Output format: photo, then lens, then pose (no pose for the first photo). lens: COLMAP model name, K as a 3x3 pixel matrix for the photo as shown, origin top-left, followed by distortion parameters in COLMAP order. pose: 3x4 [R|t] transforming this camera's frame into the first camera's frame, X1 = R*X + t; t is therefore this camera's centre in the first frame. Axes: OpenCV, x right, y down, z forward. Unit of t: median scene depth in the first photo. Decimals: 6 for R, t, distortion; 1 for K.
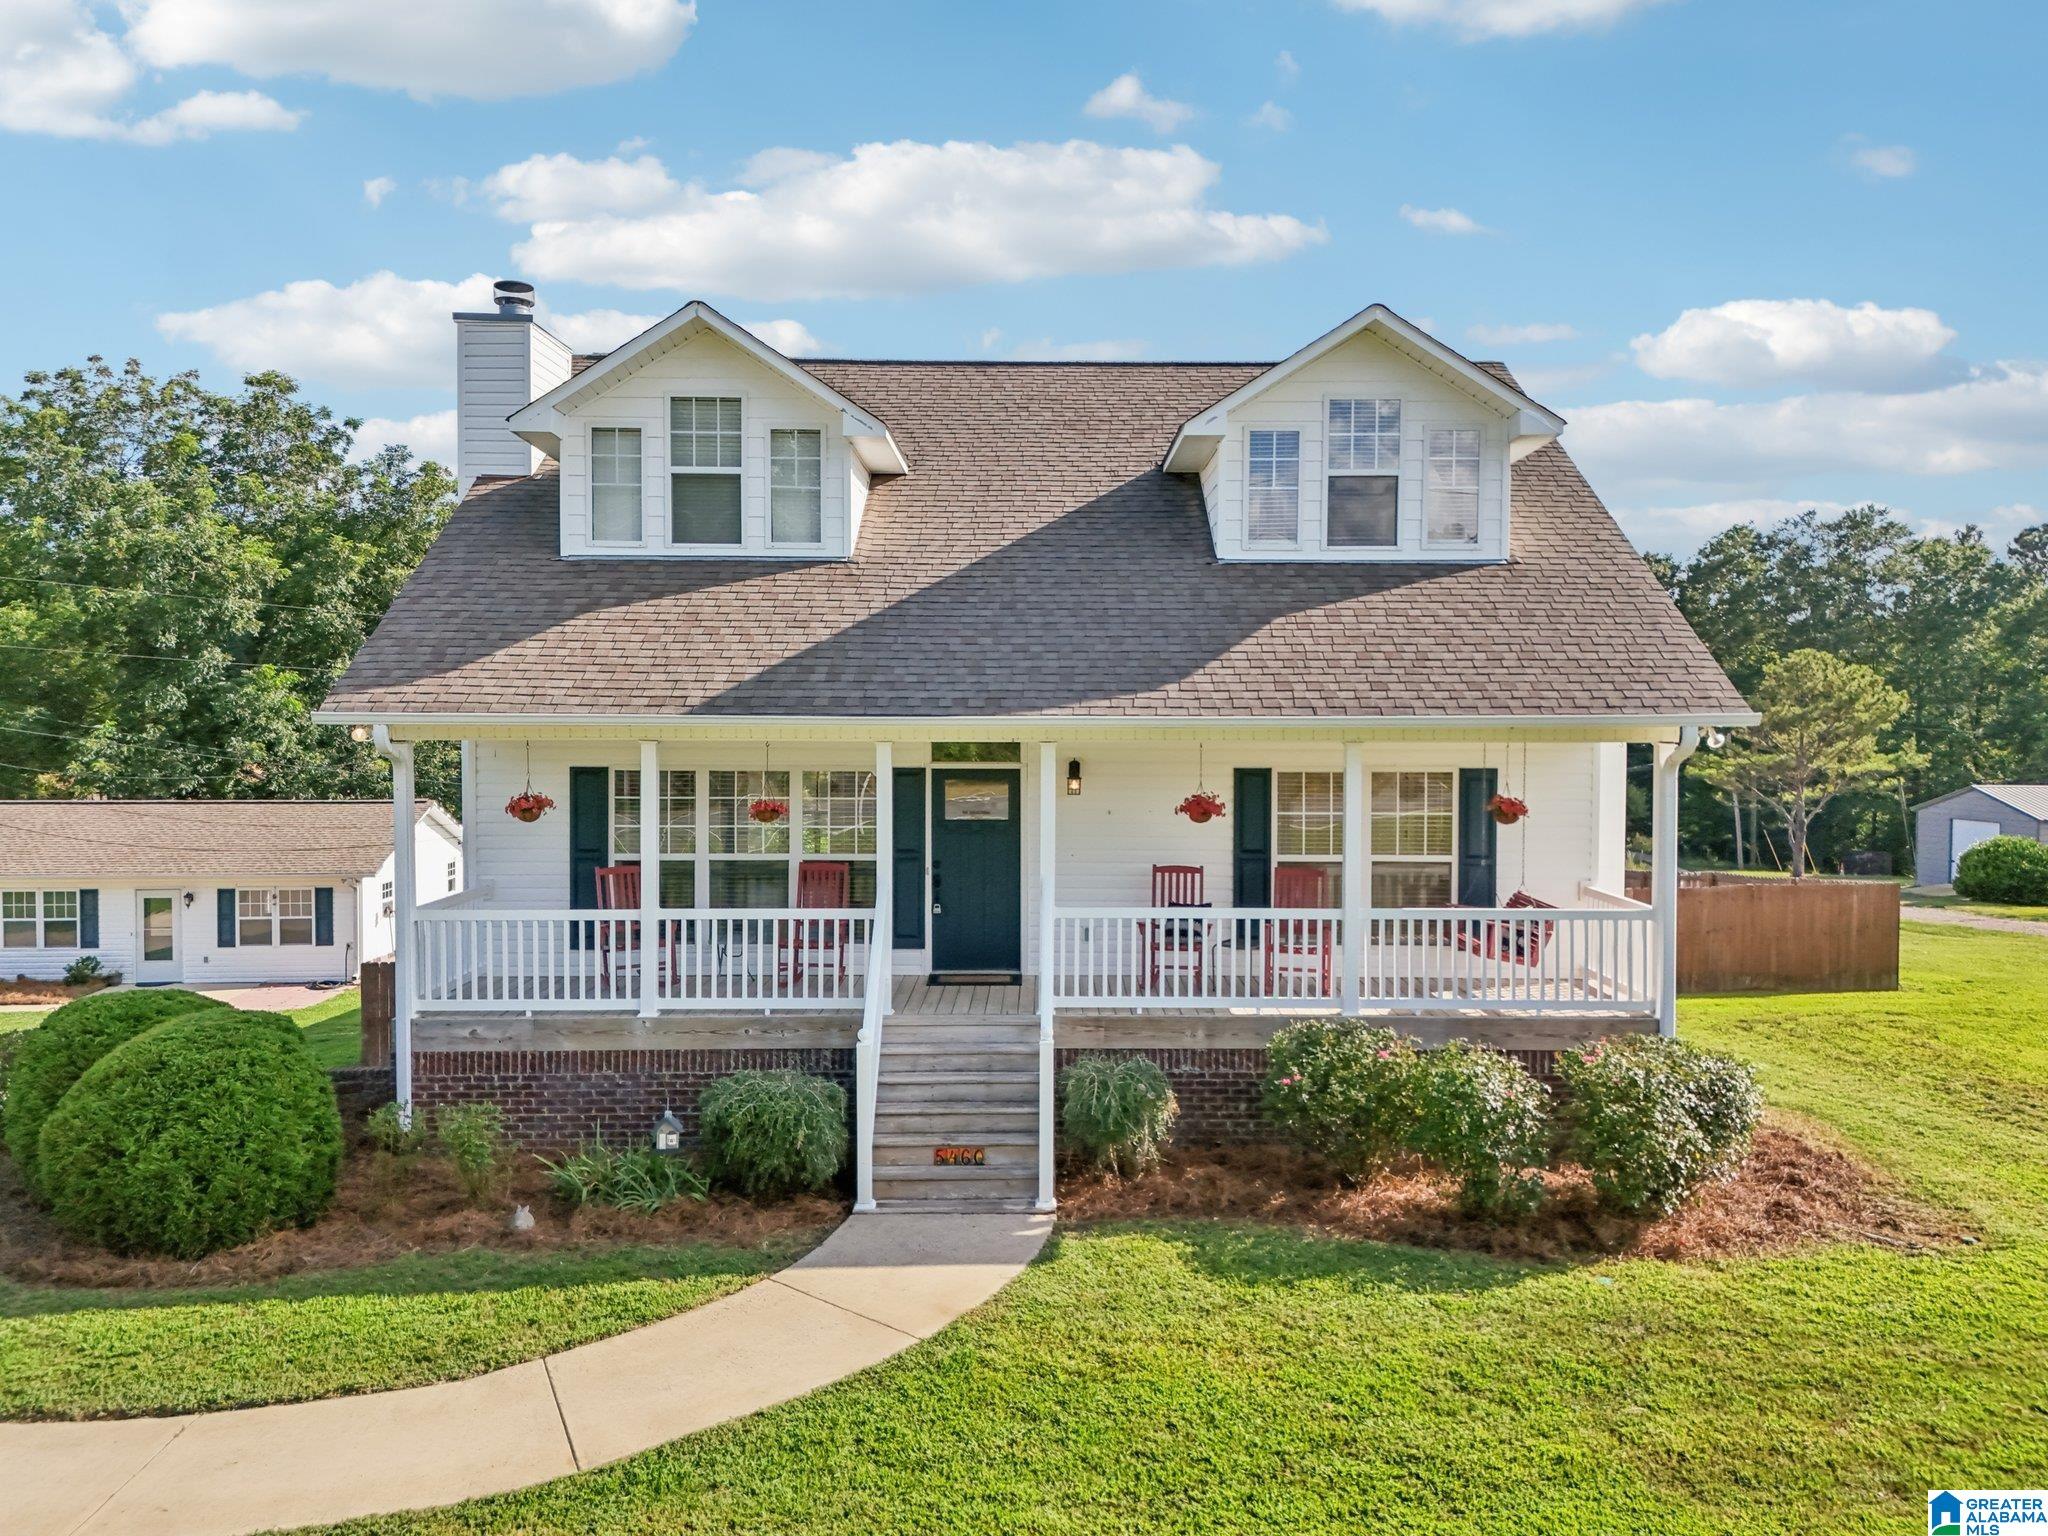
lens RADIAL K [[1522.8, 0, 1022.8], [0, 1522.8, 764.6], [0, 0, 1]] dist [0.068936, -0.060123]
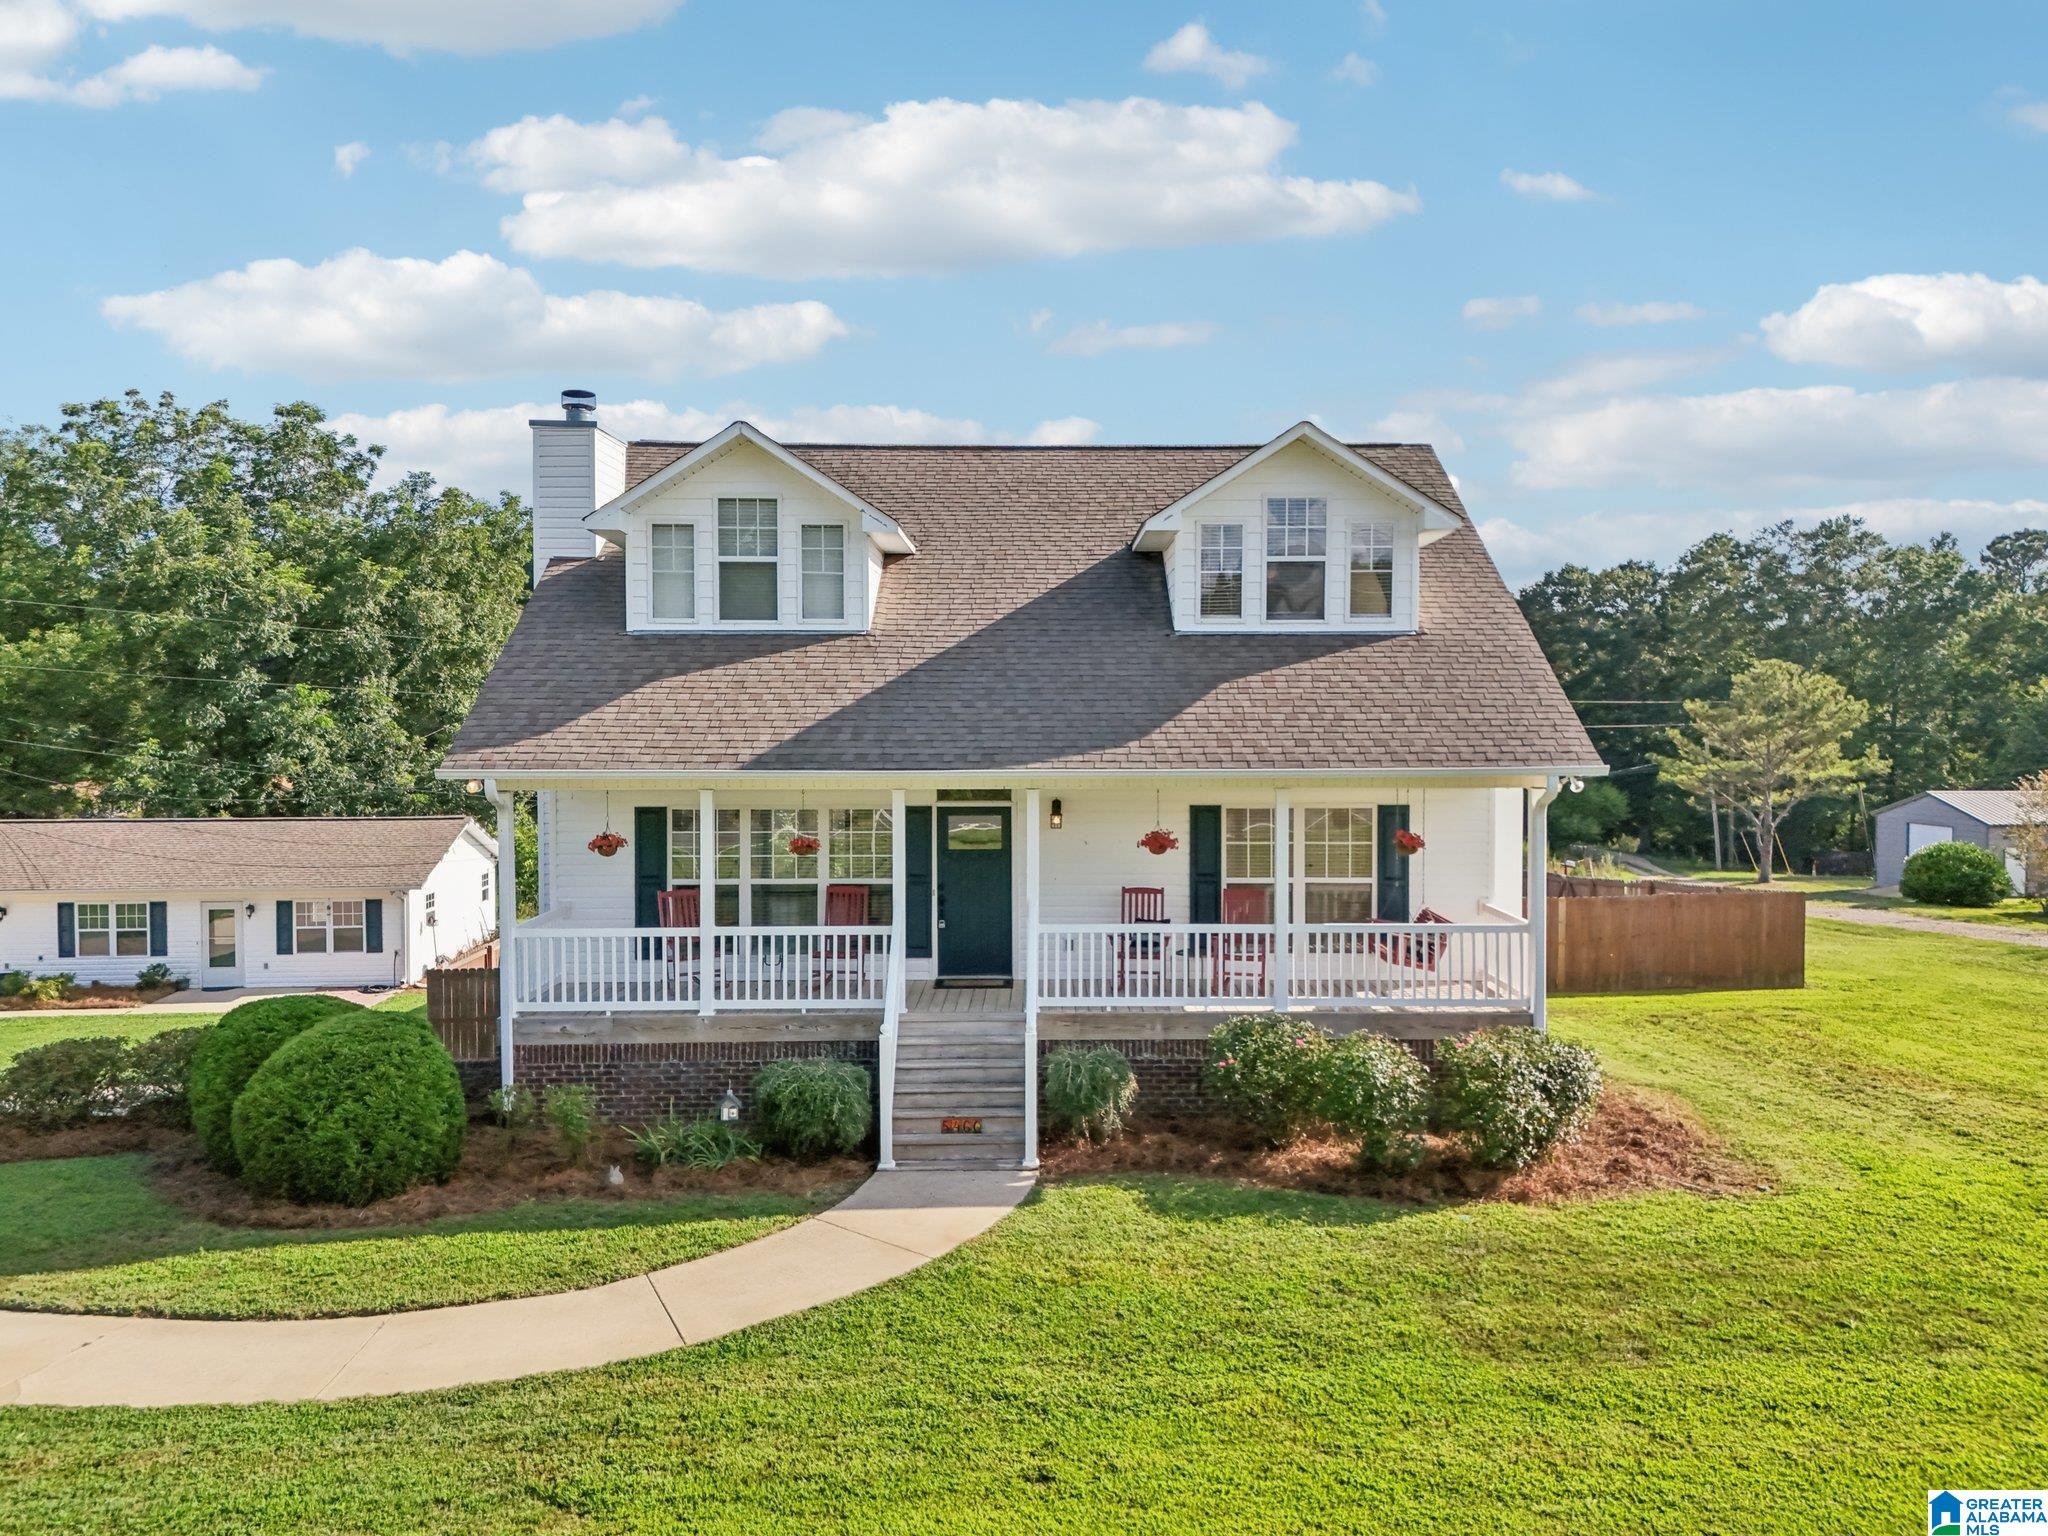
lens RADIAL K [[1527.8, 0, 1023.3], [0, 1527.8, 765.0], [0, 0, 1]] dist [0.067575, -0.058354]
pose [[0.999991, -0.004162, 0.000261, 0.008670], [0.004162, 0.999991, 0.000765, -0.034973], [-0.000264, -0.000764, 1.000000, -0.223826]]
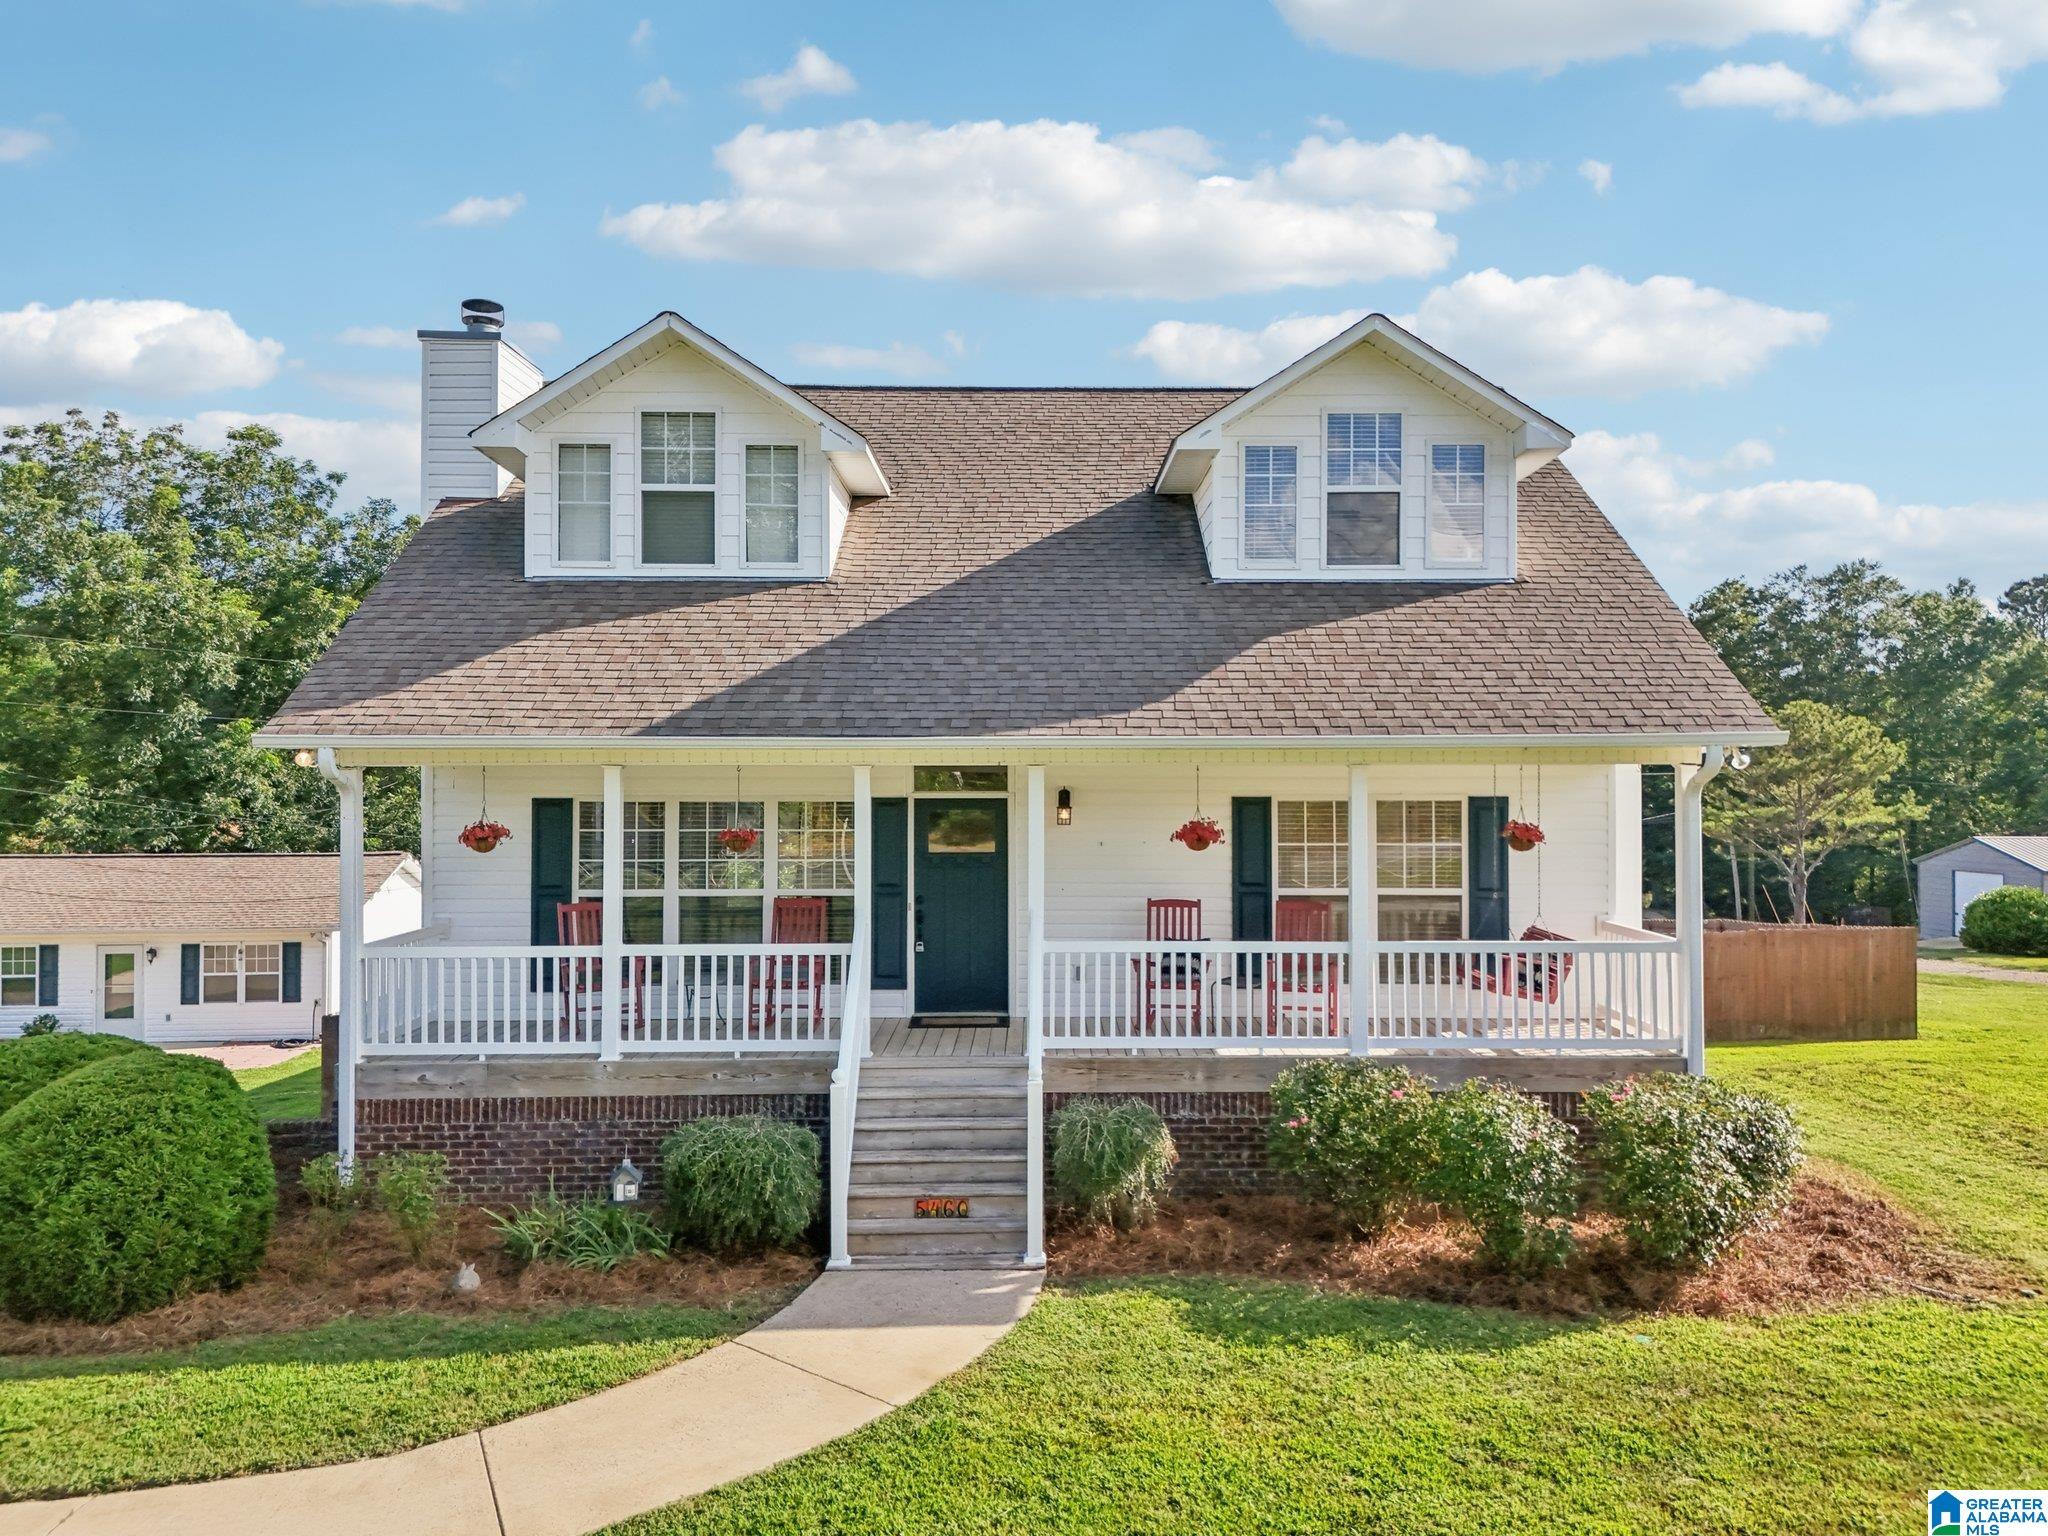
lens RADIAL K [[1527.8, 0, 1023.3], [0, 1527.8, 765.0], [0, 0, 1]] dist [0.067575, -0.058354]
pose [[0.999977, -0.003172, 0.006043, 0.002938], [0.003409, 0.999209, -0.039631, 0.022256], [-0.005913, 0.039651, 0.999196, 0.051906]]
